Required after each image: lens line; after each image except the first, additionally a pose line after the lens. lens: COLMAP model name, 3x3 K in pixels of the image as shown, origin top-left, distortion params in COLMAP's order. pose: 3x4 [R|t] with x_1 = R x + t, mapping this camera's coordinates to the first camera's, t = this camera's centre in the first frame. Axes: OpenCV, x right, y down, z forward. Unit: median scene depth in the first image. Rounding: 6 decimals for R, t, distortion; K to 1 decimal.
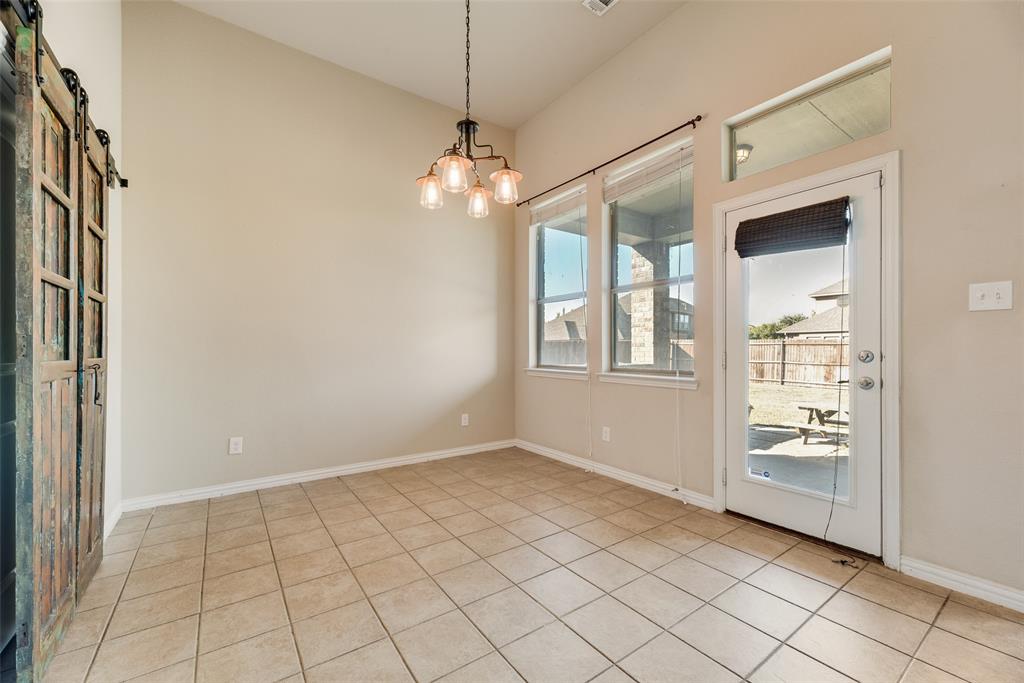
lens RADIAL K [[417.1, 0, 506.1], [0, 417.1, 346.9], [0, 0, 1]] dist [-0.003633, -0.000186]
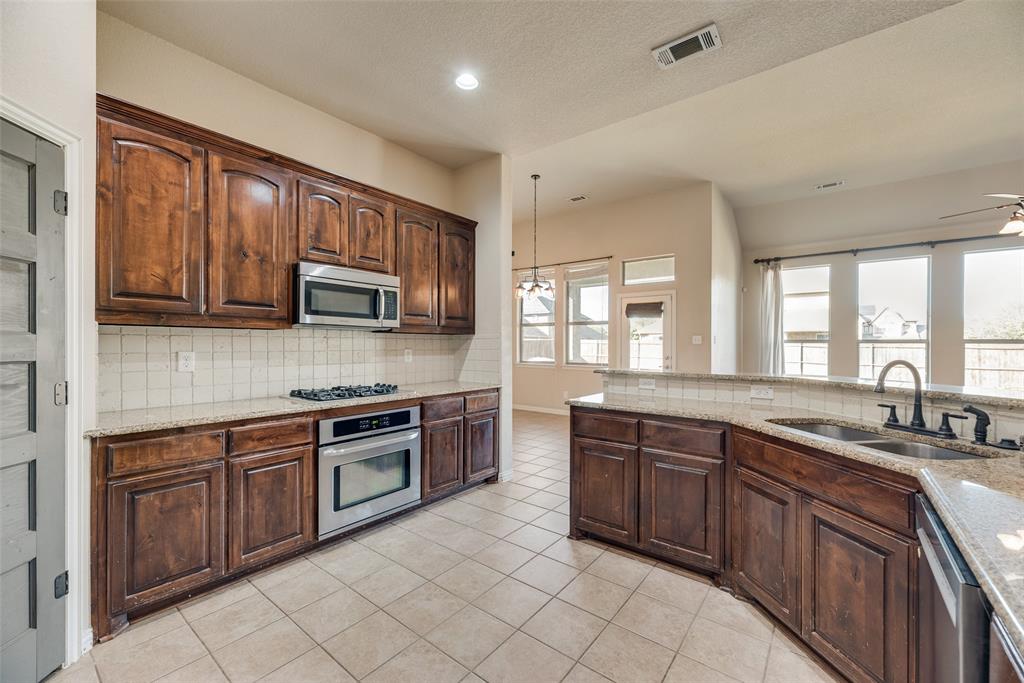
lens RADIAL K [[417.1, 0, 515.6], [0, 417.1, 341.8], [0, 0, 1]] dist [-0.003633, -0.000186]
pose [[0.954387, 0.001778, 0.298568, -0.792392], [-0.002919, 0.999990, 0.003374, -0.074532], [-0.298559, -0.004092, 0.954382, -1.143551]]
